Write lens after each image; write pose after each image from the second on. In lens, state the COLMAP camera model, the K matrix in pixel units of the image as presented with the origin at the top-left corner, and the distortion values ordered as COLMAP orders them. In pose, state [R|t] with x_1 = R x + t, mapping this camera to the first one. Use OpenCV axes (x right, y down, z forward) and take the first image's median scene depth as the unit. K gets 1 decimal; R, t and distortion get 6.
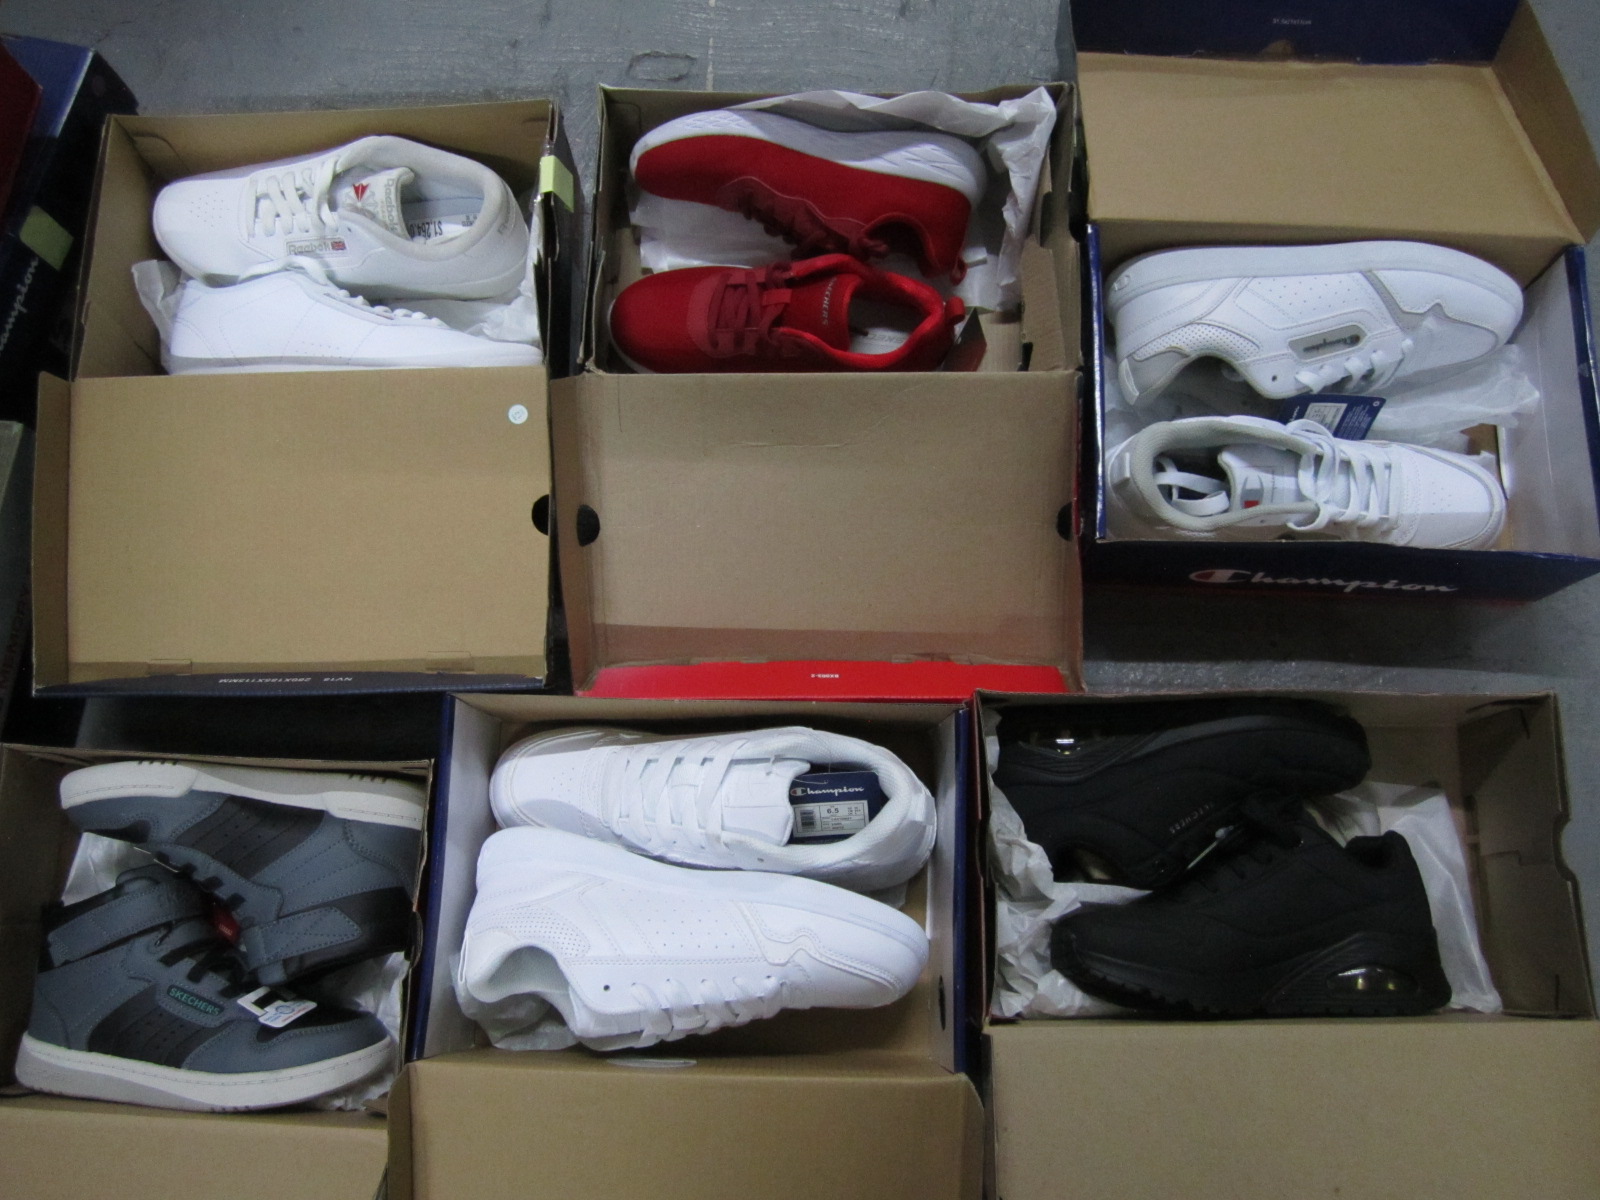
lens RADIAL K [[1335.6, 0, 801.3], [0, 1335.6, 595.7], [0, 0, 1]] dist [-0.051428, 0.002708]
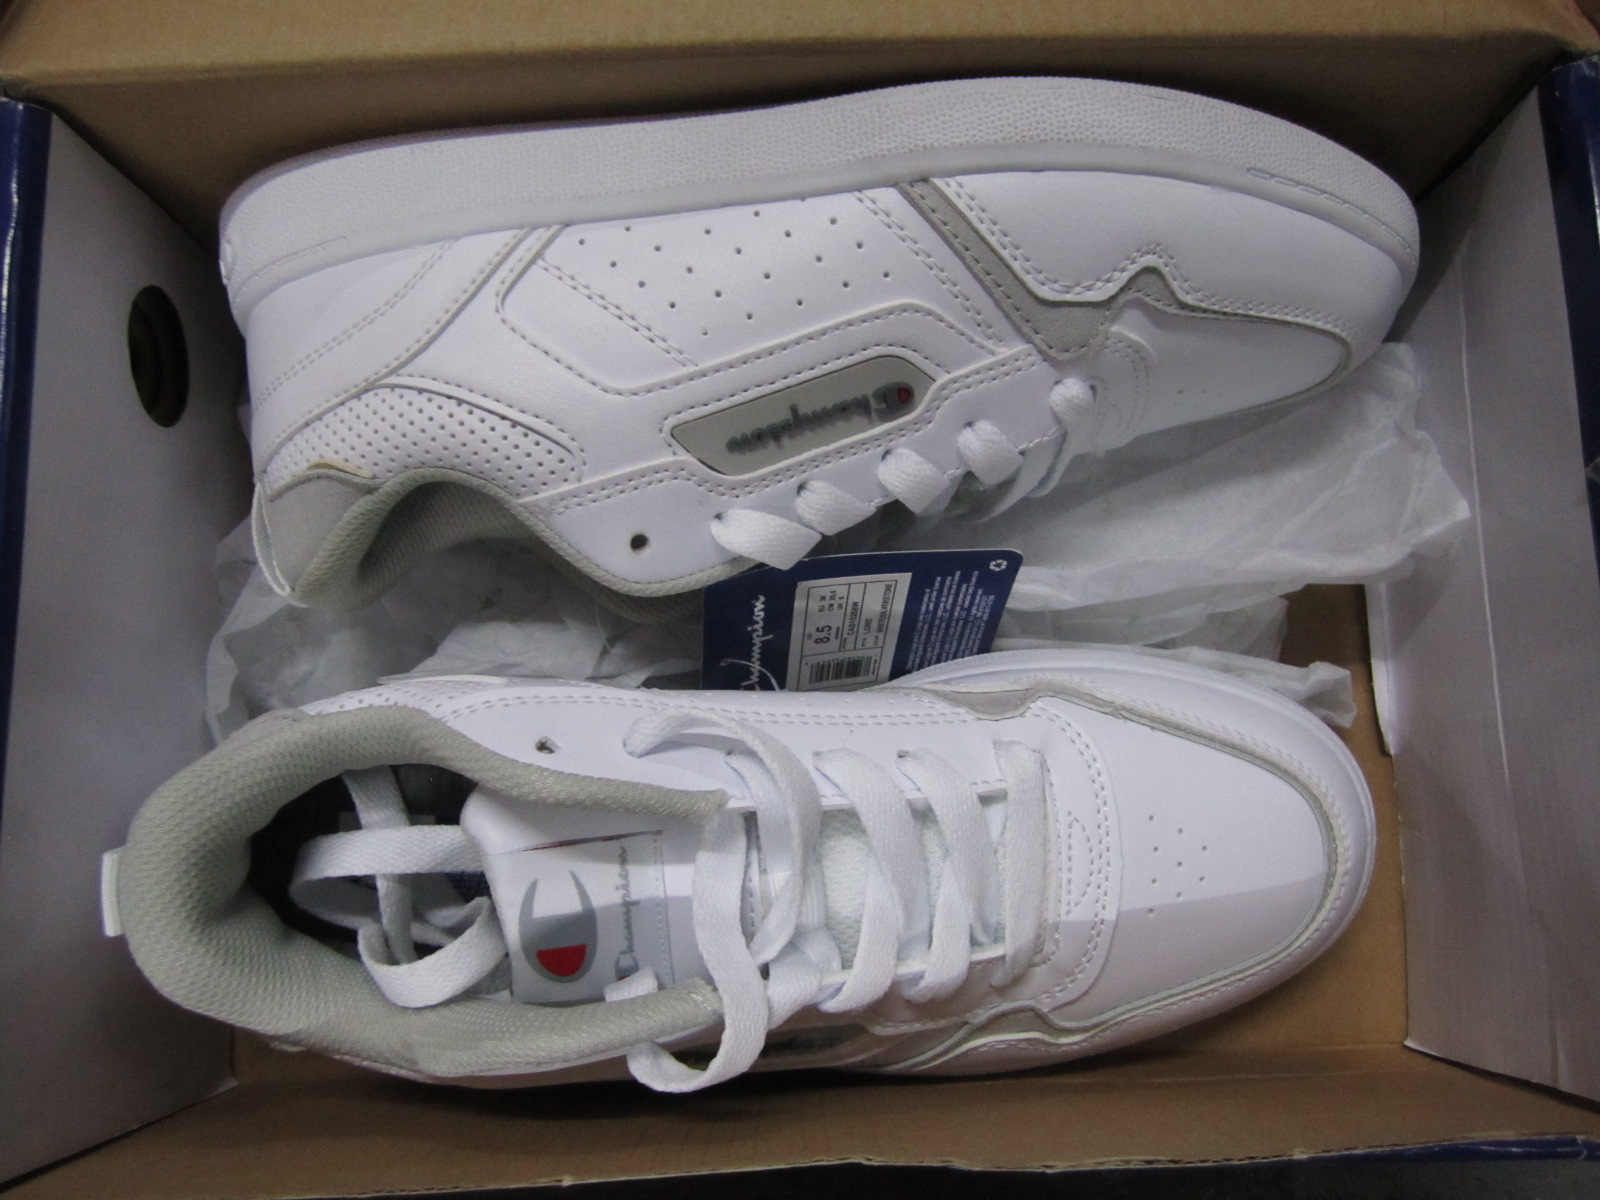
lens RADIAL K [[1335.6, 0, 805.9], [0, 1335.6, 596.3], [0, 0, 1]] dist [-0.051428, 0.002708]
pose [[0.997642, -0.065951, 0.018982, 0.363535], [0.063790, 0.993146, 0.097938, -0.167899], [-0.025311, -0.096496, 0.995011, 0.628635]]
